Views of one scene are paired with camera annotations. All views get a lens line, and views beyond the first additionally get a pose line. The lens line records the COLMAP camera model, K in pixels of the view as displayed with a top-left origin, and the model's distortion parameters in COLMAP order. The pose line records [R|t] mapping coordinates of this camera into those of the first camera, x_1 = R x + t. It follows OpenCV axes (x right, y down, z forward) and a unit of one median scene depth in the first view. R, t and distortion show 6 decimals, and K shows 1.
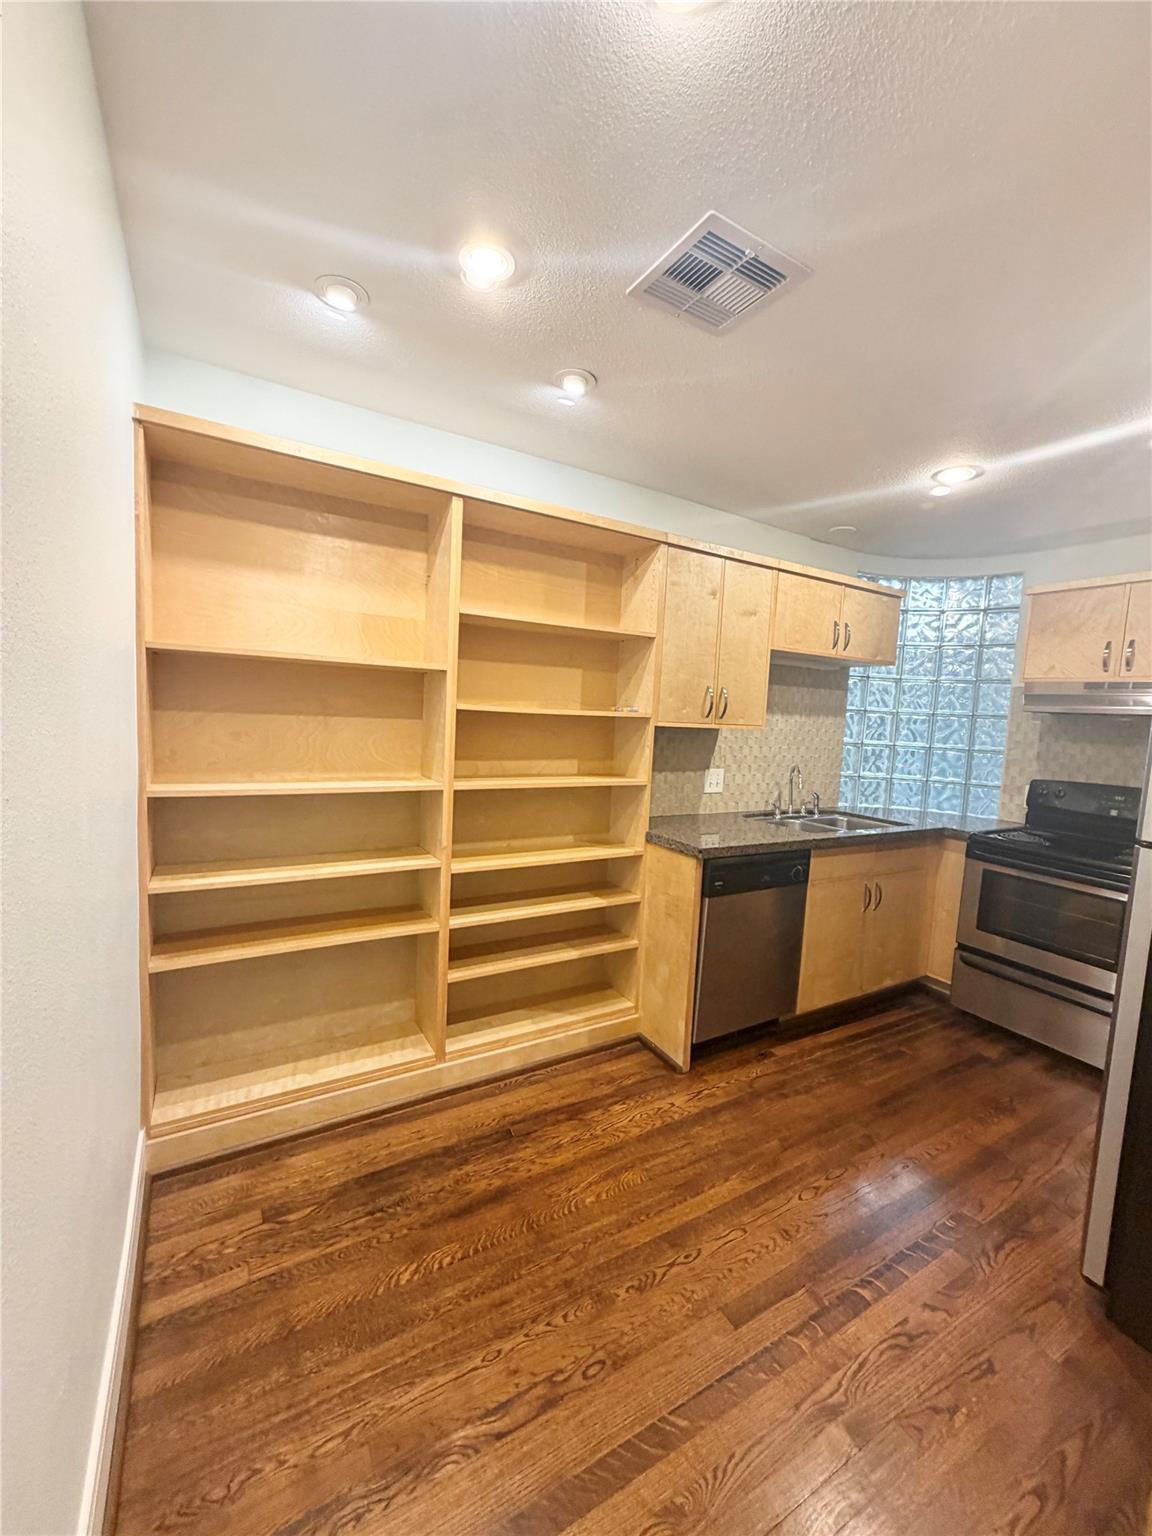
lens RADIAL K [[615.8, 0, 580.0], [0, 615.8, 772.8], [0, 0, 1]] dist [-0.001629, 0.000706]
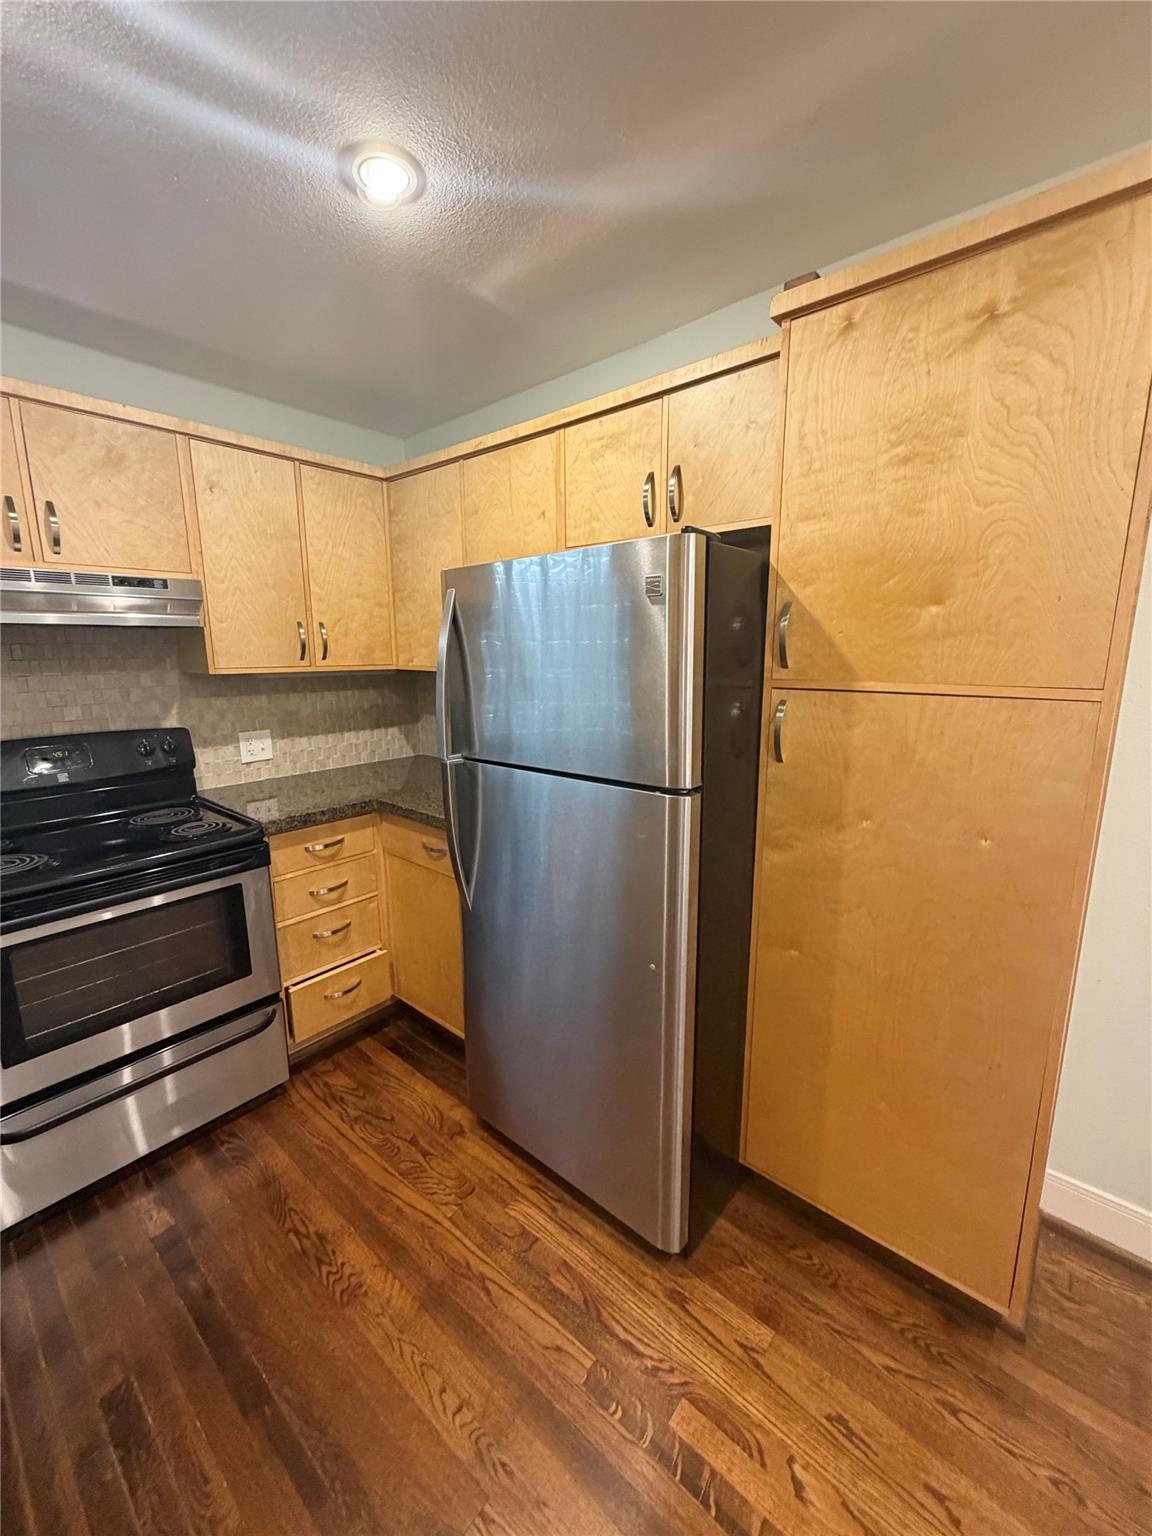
lens RADIAL K [[615.8, 0, 576.5], [0, 615.8, 759.1], [0, 0, 1]] dist [-0.001629, 0.000706]
pose [[-0.320431, -0.232810, 0.918218, 0.126025], [0.084027, 0.958522, 0.272352, -0.111768], [-0.943538, 0.164425, -0.287577, 0.872785]]
